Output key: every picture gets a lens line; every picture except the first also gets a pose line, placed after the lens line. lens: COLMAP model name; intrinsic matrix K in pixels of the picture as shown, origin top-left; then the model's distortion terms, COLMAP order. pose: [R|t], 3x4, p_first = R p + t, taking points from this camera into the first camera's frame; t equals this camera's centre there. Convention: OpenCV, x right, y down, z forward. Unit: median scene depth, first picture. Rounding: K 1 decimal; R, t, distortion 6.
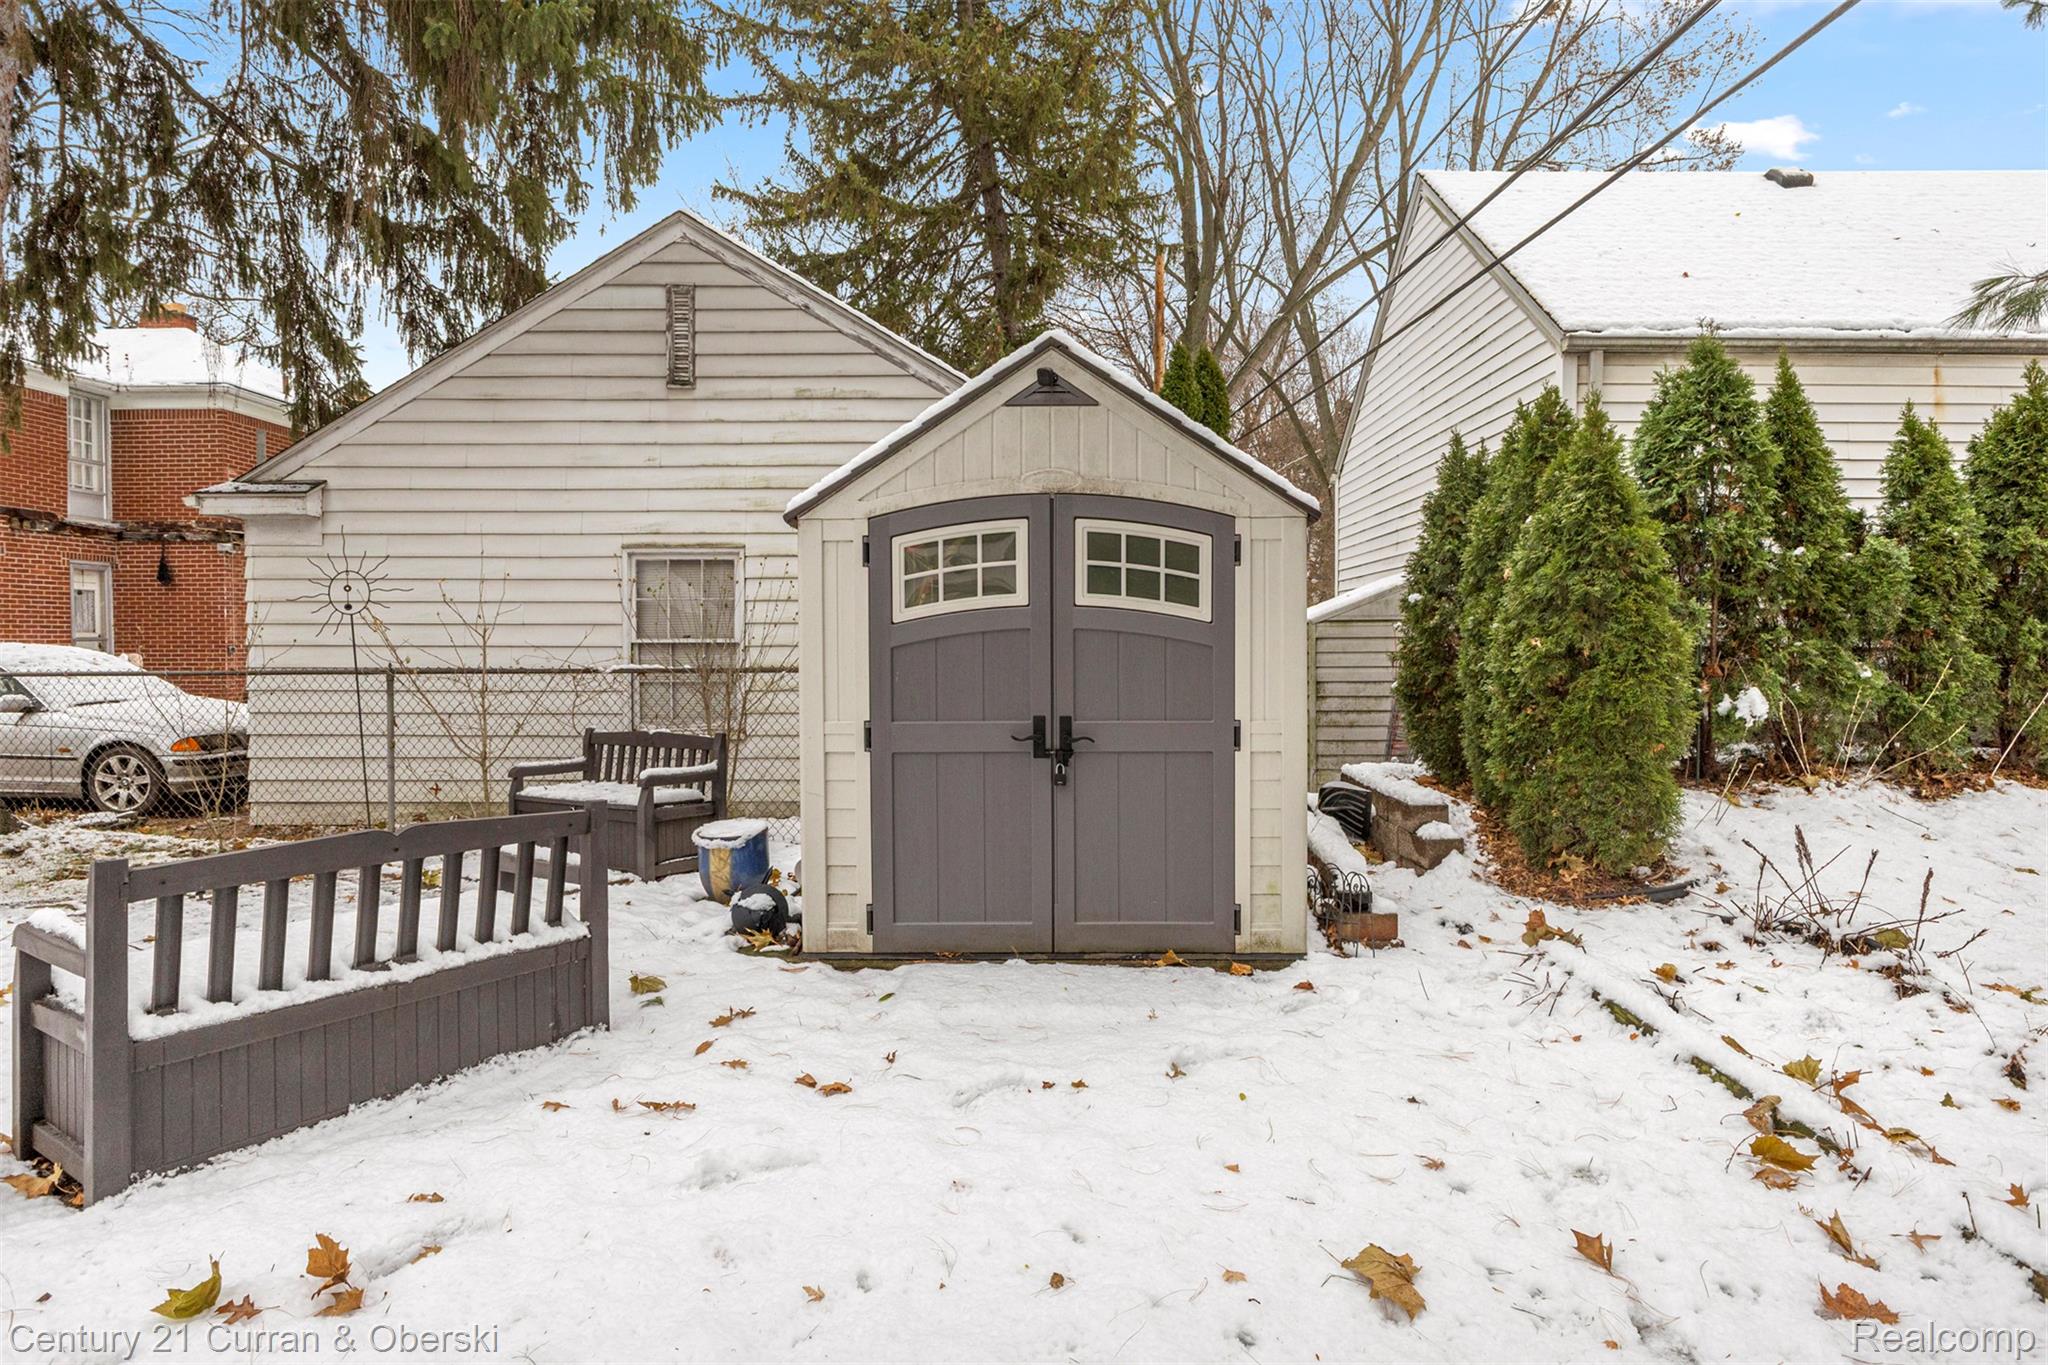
lens RADIAL K [[1123.5, 0, 1024.0], [0, 1123.5, 682.5], [0, 0, 1]] dist [-0.002213, -0.000204]
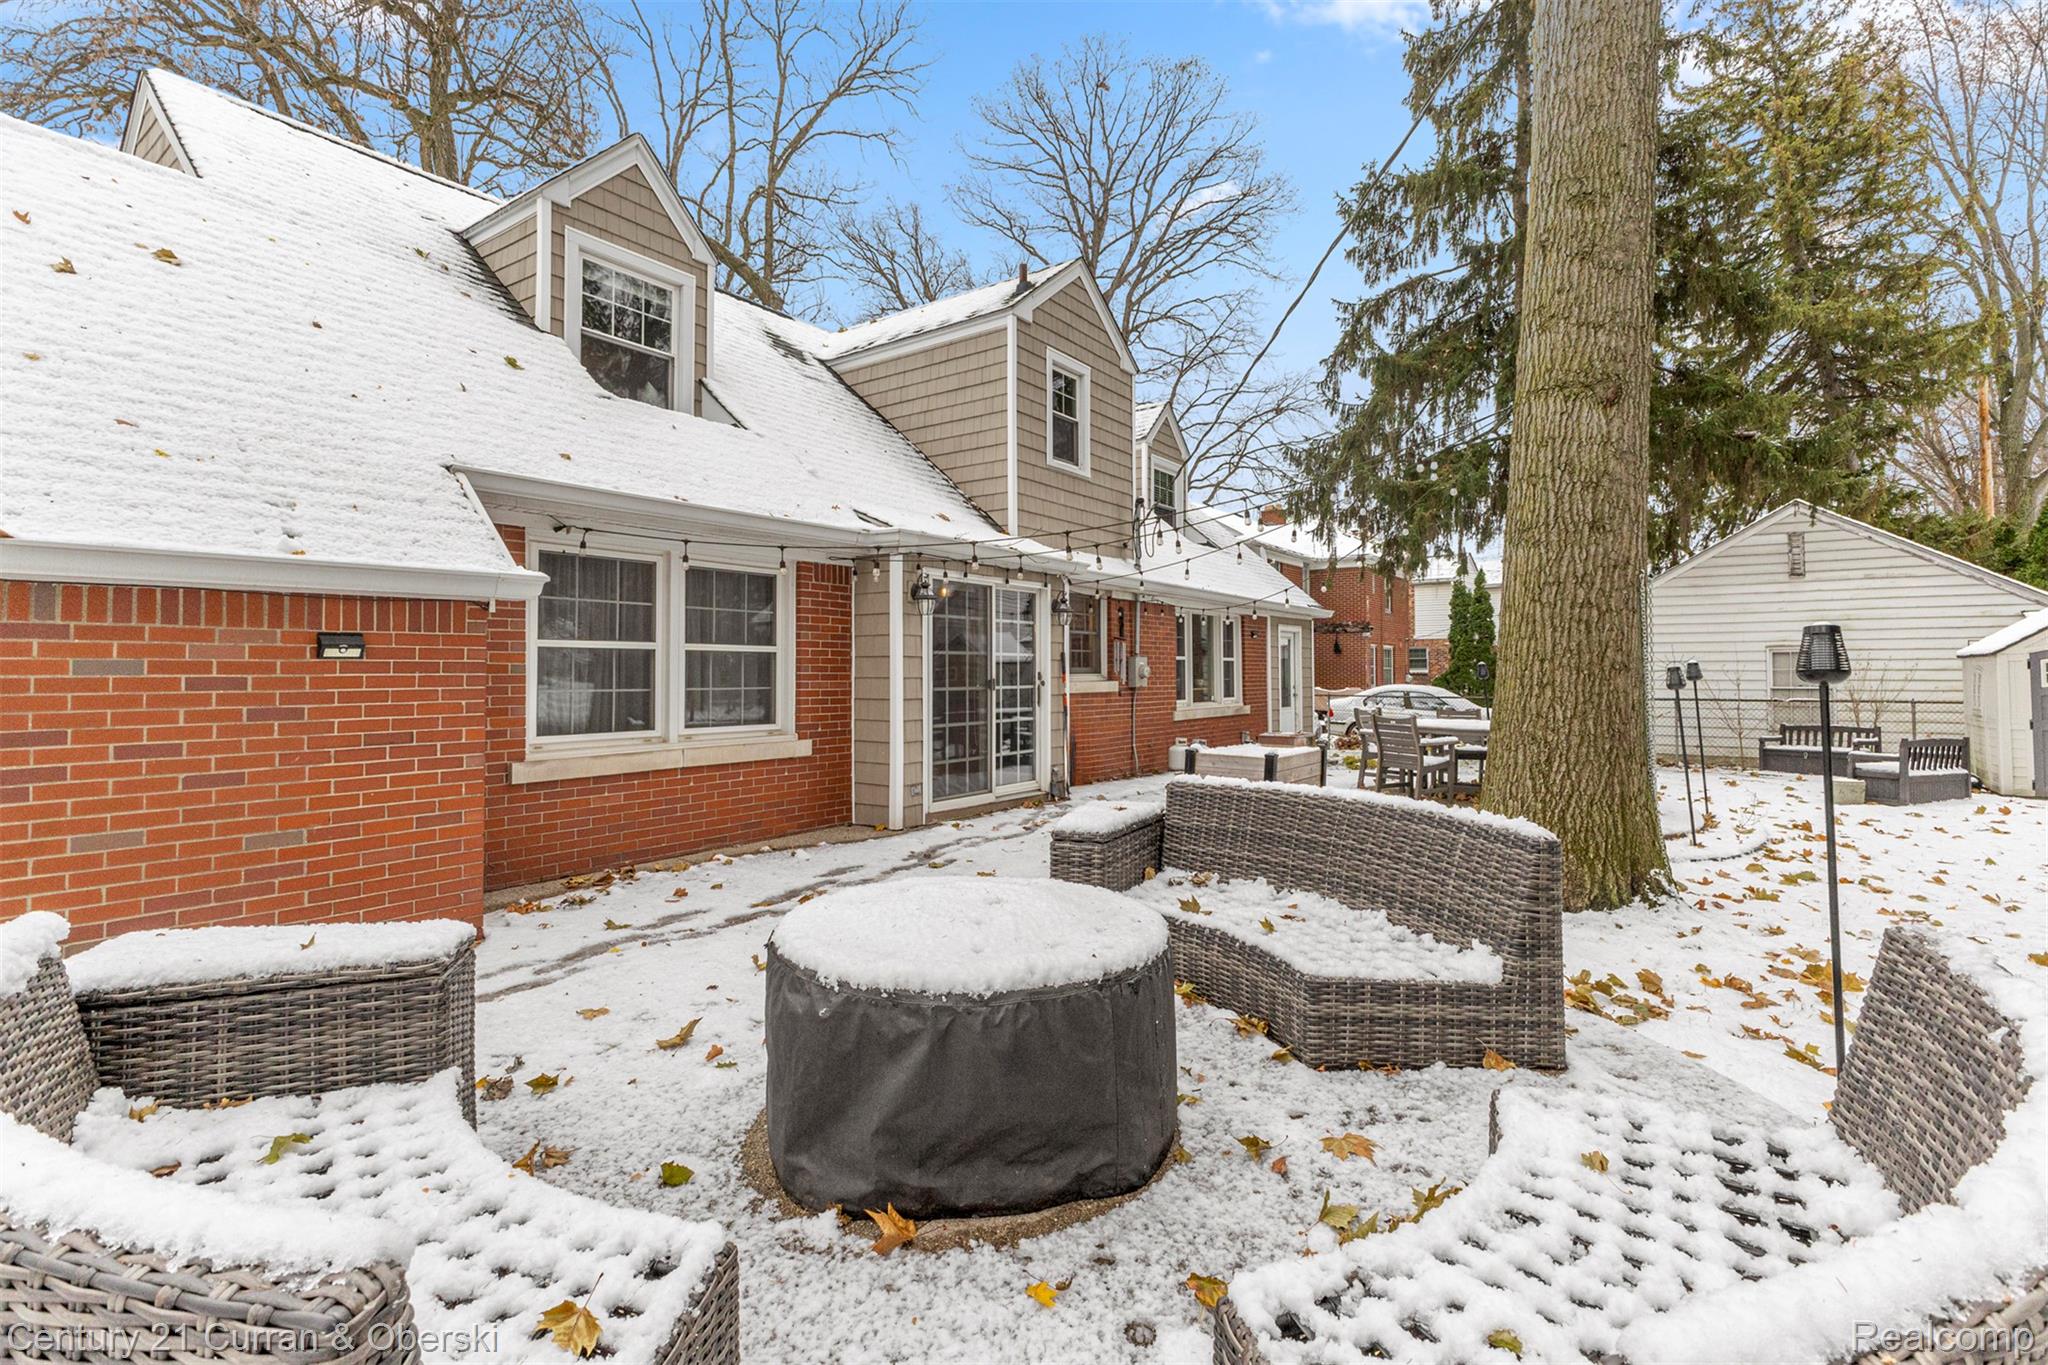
lens RADIAL K [[931.9, 0, 1034.8], [0, 931.9, 655.7], [0, 0, 1]] dist [0.001211, 0.000026]
pose [[0.823598, -0.014131, -0.566998, -0.510763], [-0.015773, 0.998732, -0.047802, 0.013567], [0.566954, 0.048313, 0.822331, -1.441325]]
